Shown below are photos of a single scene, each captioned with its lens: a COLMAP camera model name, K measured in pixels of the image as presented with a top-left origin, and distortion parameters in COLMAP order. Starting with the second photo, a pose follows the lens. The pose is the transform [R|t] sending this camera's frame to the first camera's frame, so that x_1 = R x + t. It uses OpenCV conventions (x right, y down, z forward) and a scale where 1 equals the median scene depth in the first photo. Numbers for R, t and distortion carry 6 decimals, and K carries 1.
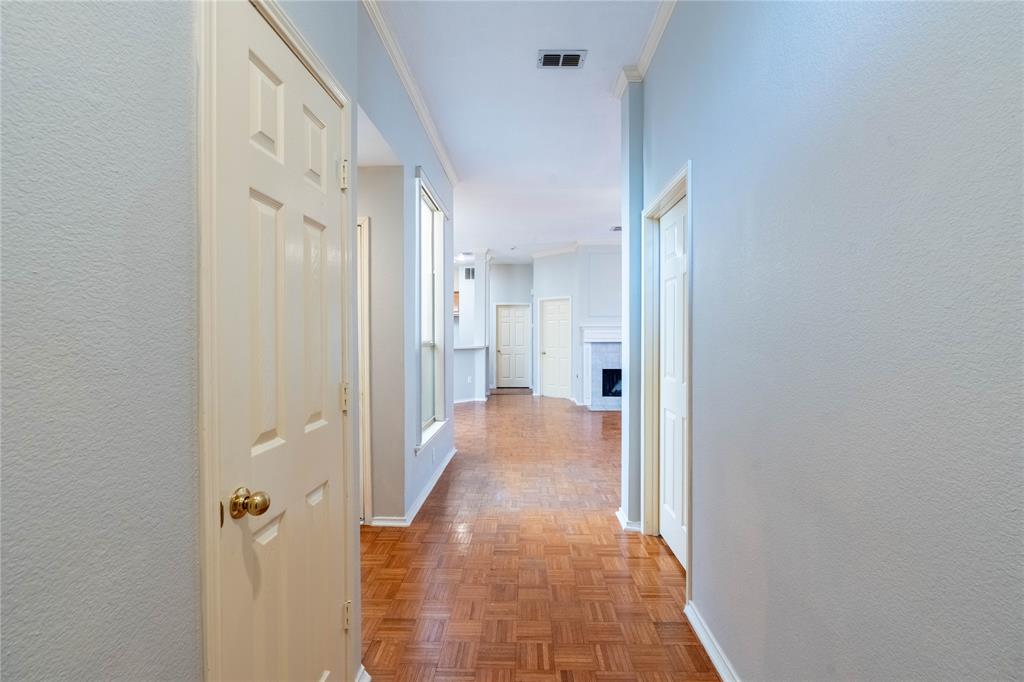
lens RADIAL K [[459.4, 0, 513.5], [0, 459.4, 336.6], [0, 0, 1]] dist [-0.004610, 0.000183]
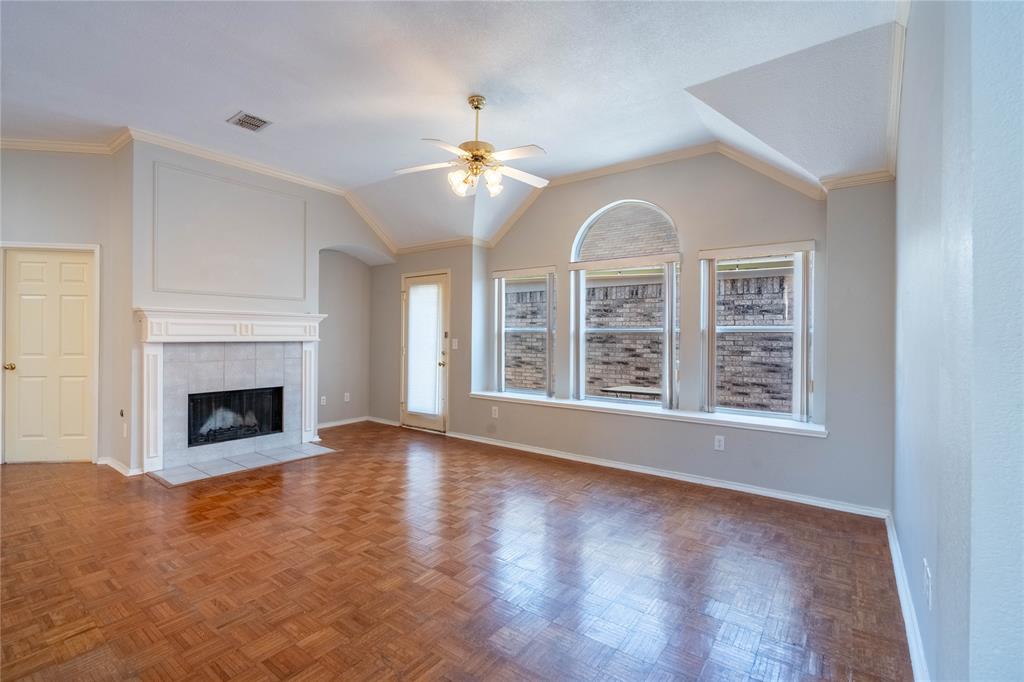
lens RADIAL K [[459.4, 0, 513.5], [0, 459.4, 336.6], [0, 0, 1]] dist [-0.004610, 0.000183]
pose [[0.562820, 0.004576, 0.826567, -0.026784], [-0.006637, 0.999977, -0.001017, 0.003796], [-0.826553, -0.004913, 0.562837, 0.407662]]
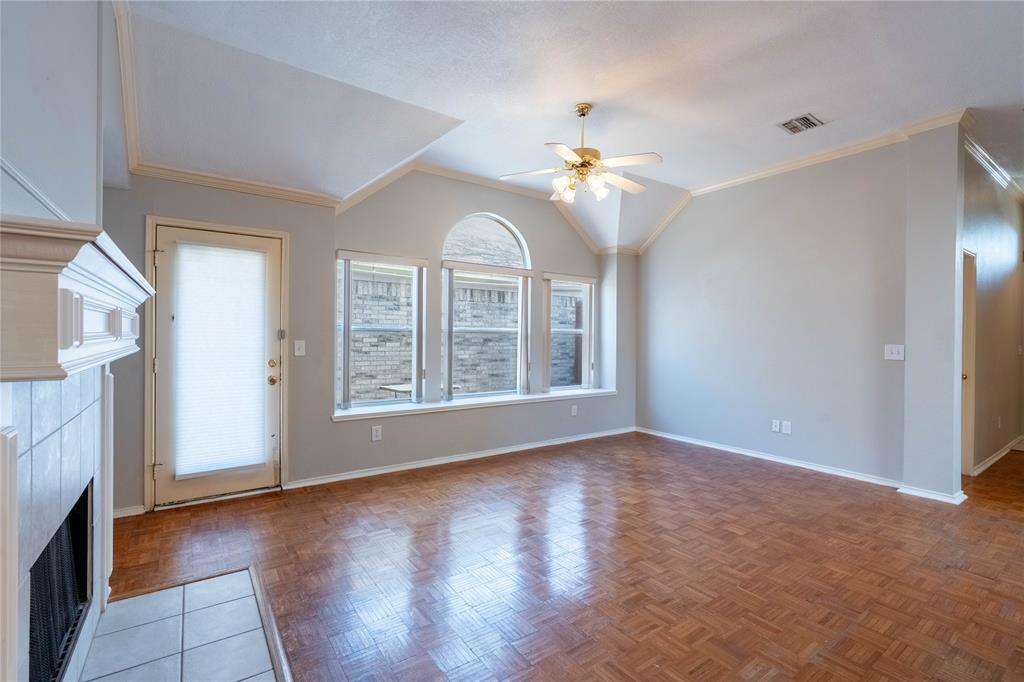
lens RADIAL K [[459.4, 0, 513.5], [0, 459.4, 336.6], [0, 0, 1]] dist [-0.004610, 0.000183]
pose [[-0.604976, -0.003812, 0.796235, -0.002775], [-0.005046, 0.999987, 0.000954, 0.001774], [-0.796228, -0.003441, -0.604987, 0.977909]]
